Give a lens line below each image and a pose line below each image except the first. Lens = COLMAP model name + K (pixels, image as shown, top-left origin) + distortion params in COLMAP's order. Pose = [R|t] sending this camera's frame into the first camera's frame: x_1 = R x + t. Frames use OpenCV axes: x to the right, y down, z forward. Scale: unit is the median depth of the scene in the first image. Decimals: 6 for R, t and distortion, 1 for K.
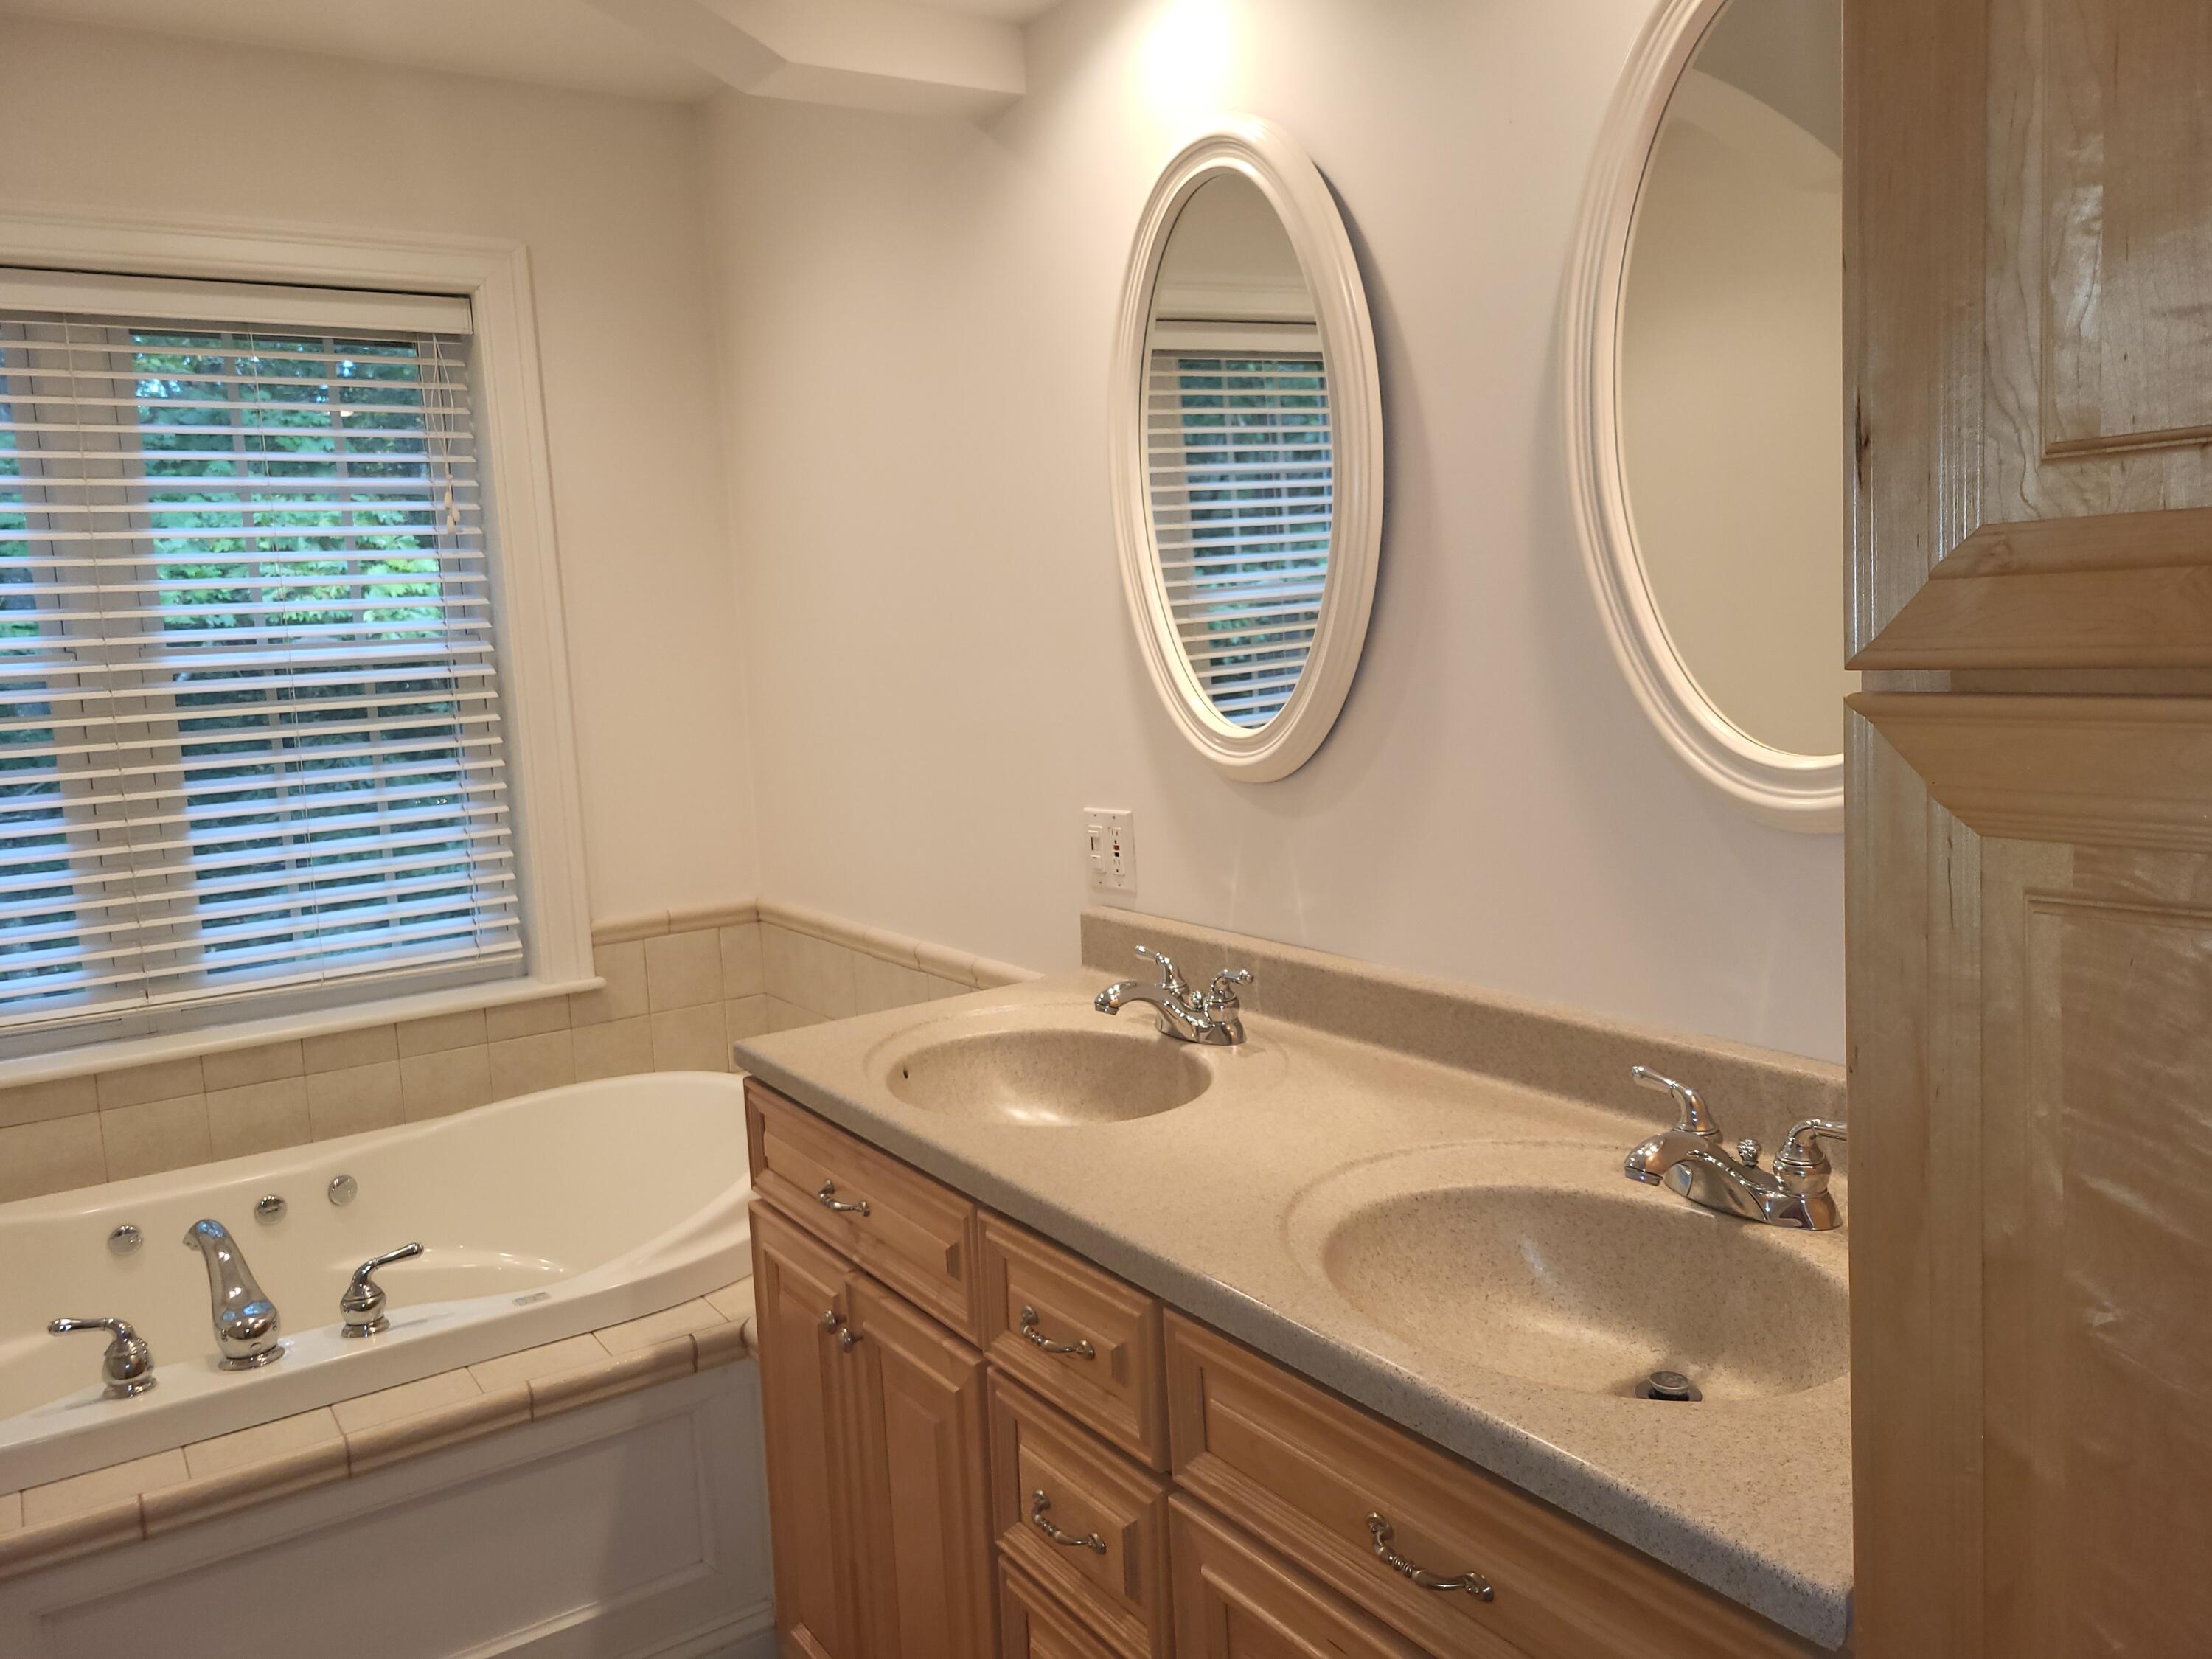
lens RADIAL K [[1687.2, 0, 1172.1], [0, 1687.2, 798.6], [0, 0, 1]] dist [0.043052, -0.027669]
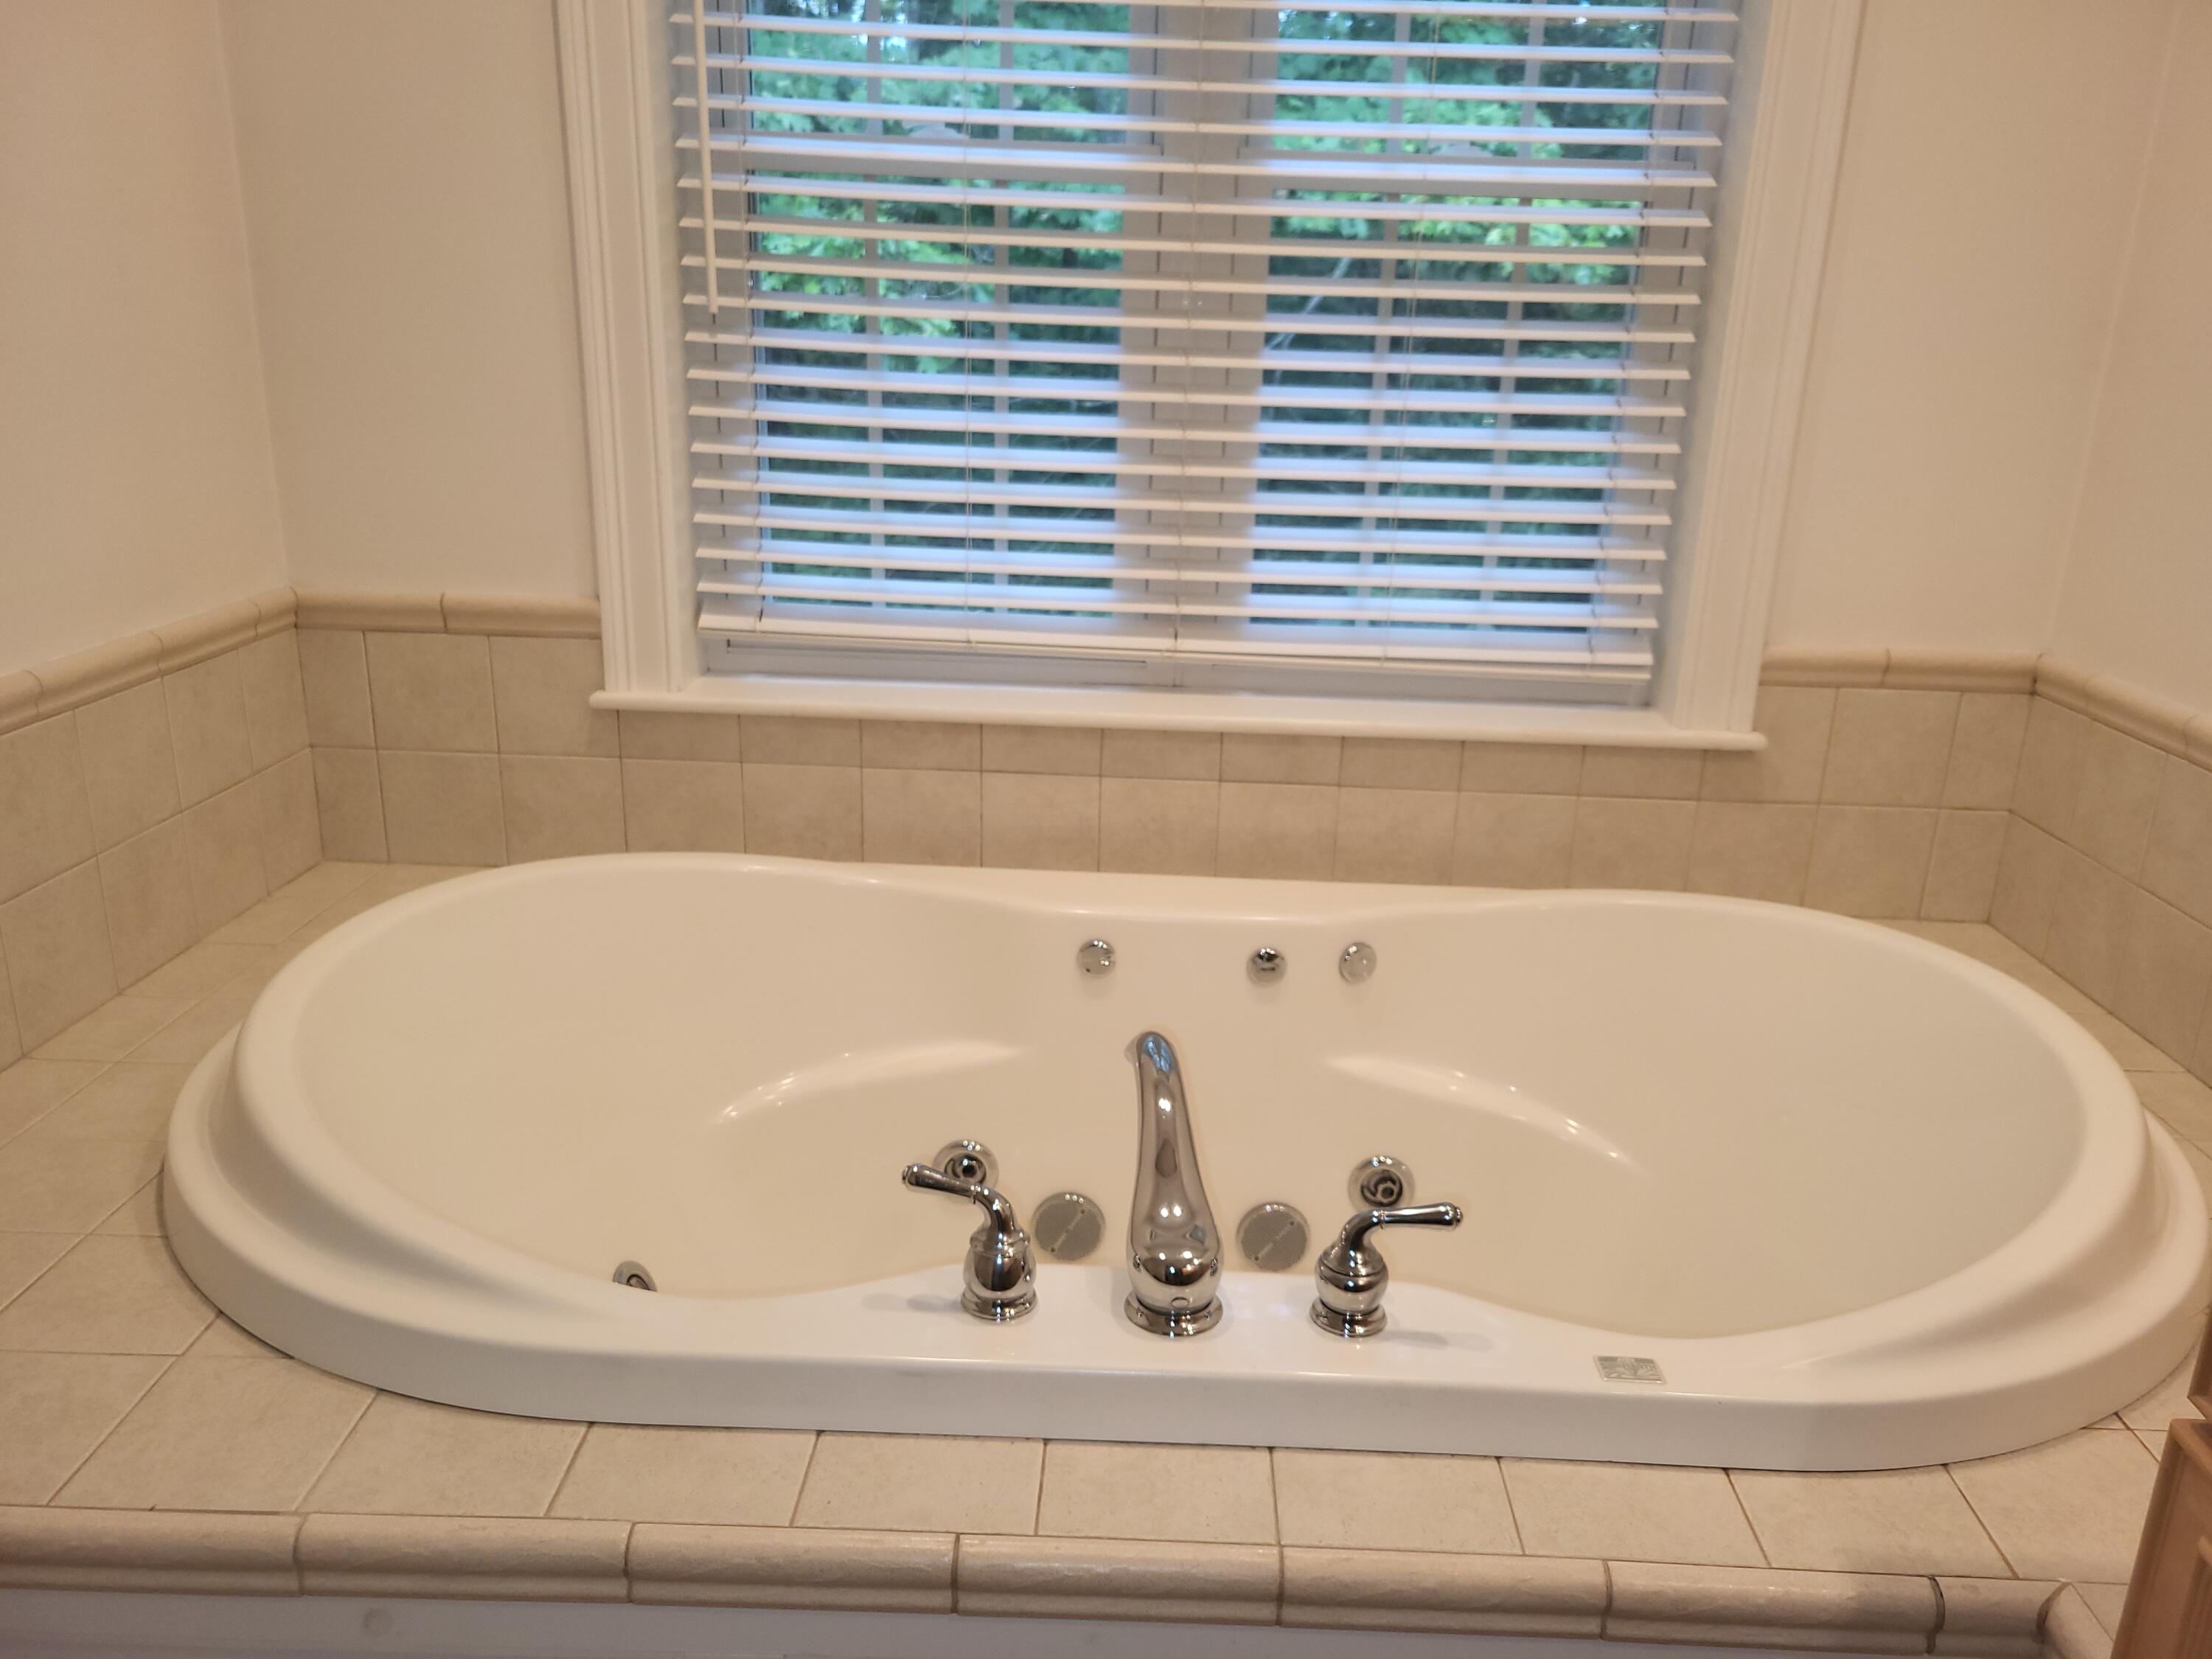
lens RADIAL K [[1687.2, 0, 1142.1], [0, 1687.2, 848.4], [0, 0, 1]] dist [0.043052, -0.027669]
pose [[0.807804, 0.255081, -0.531401, -0.264799], [-0.138747, 0.958470, 0.249167, 0.028951], [0.572890, -0.127548, 0.809647, 0.516788]]
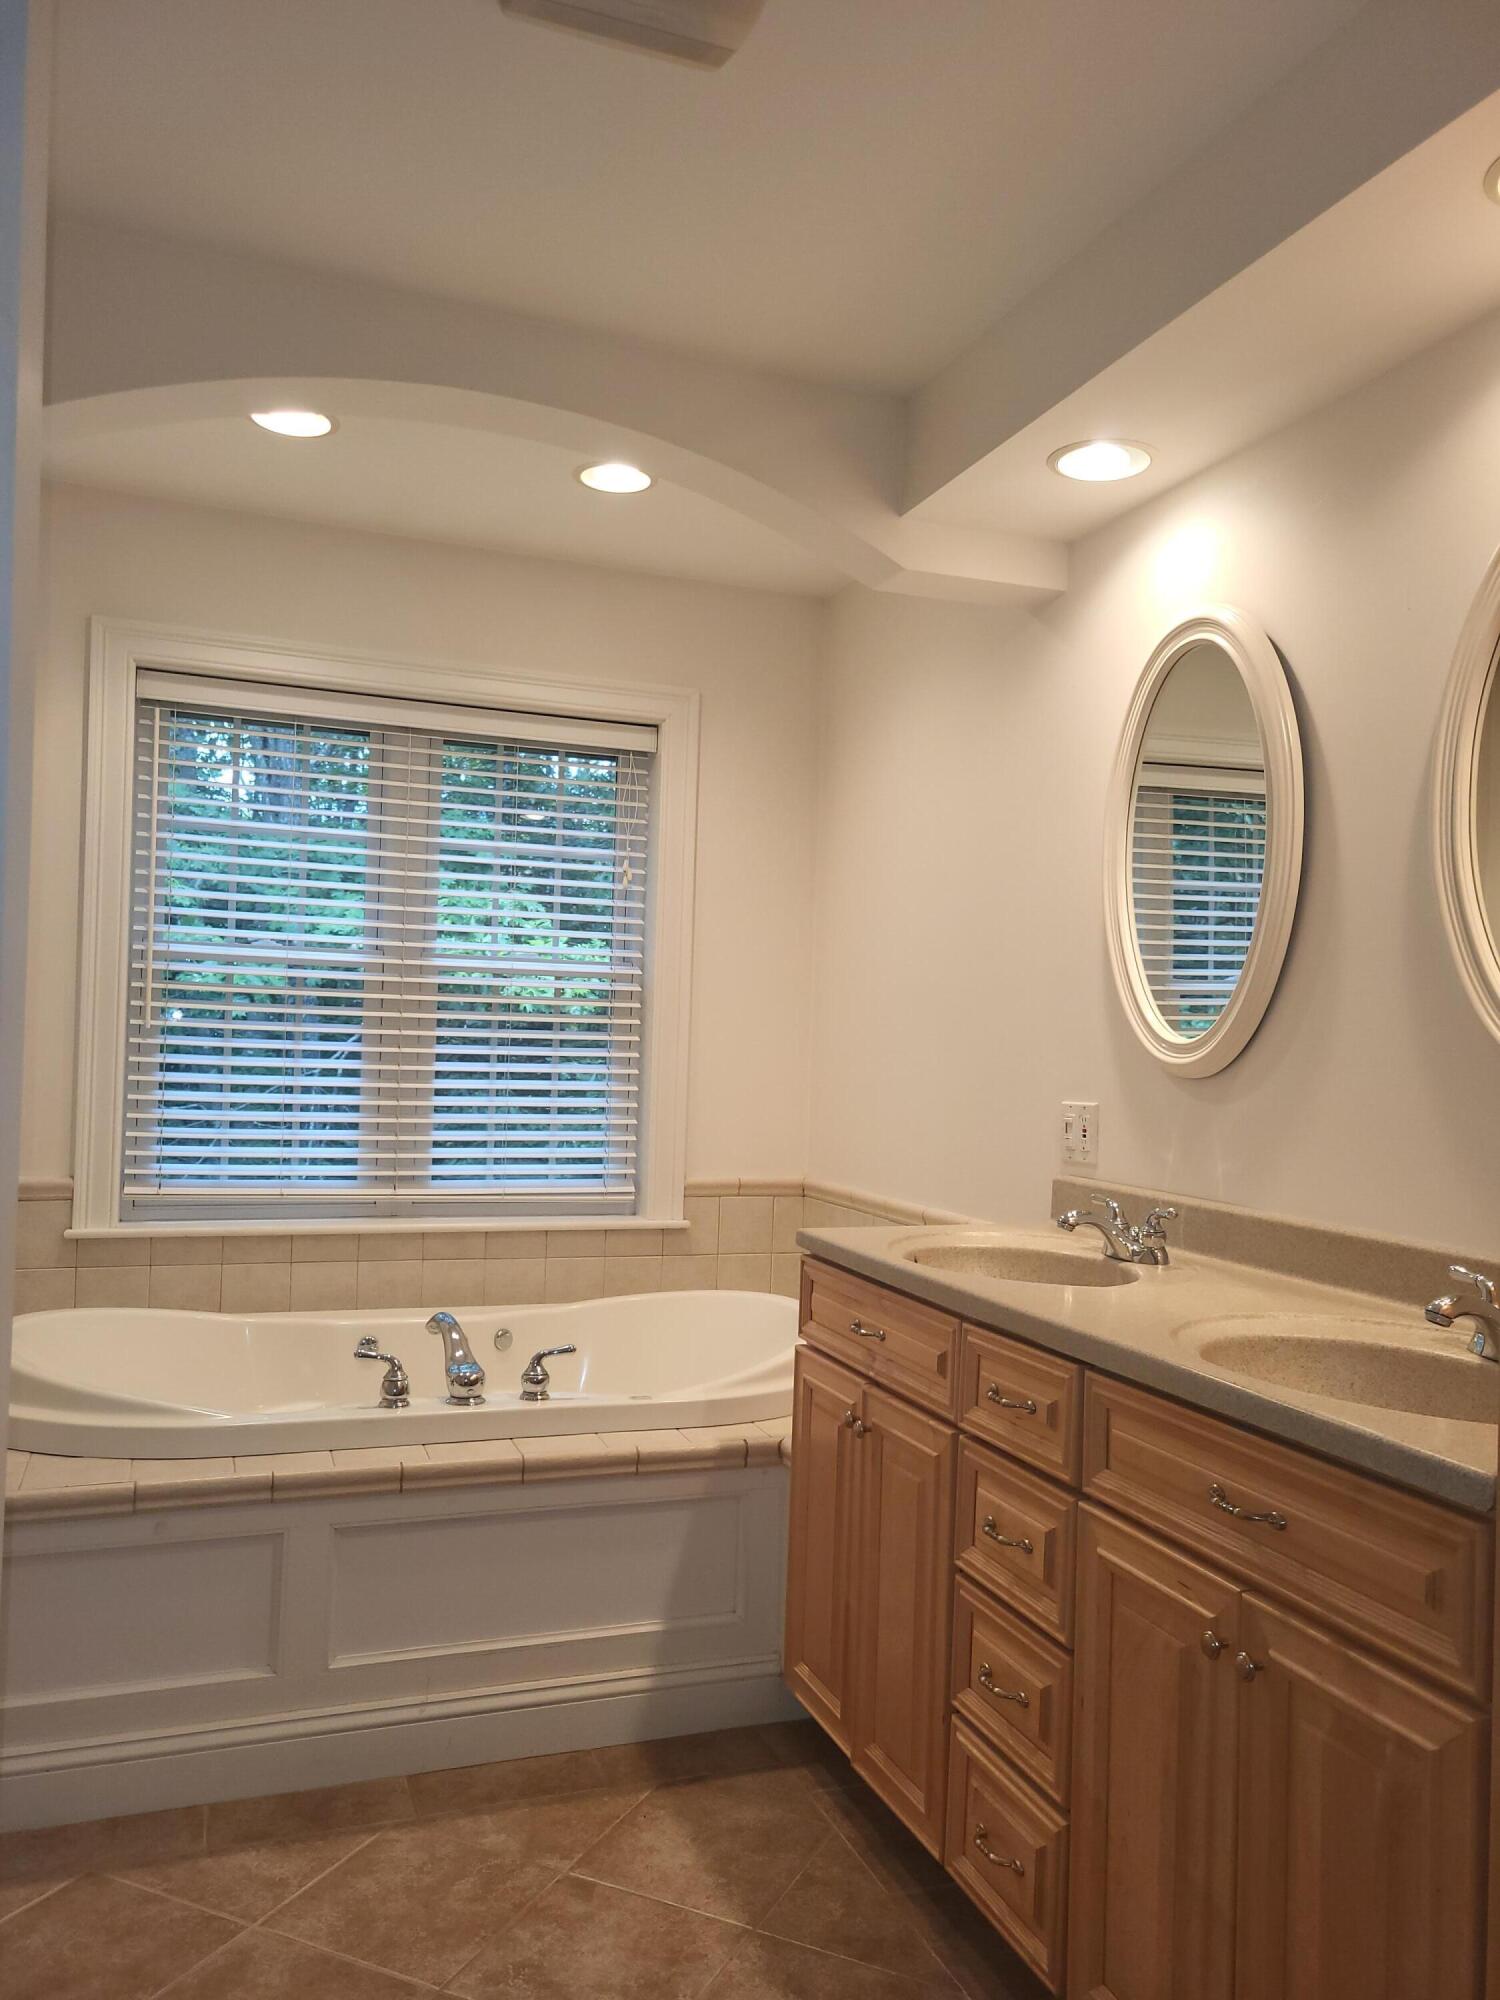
lens RADIAL K [[1525.5, 0, 777.0], [0, 1525.5, 1013.0], [0, 0, 1]] dist [0.043052, -0.027669]
pose [[0.965821, 0.076729, -0.247595, 0.026874], [-0.107212, 0.987900, -0.112067, 0.109054], [0.236000, 0.134782, 0.962361, -0.254354]]
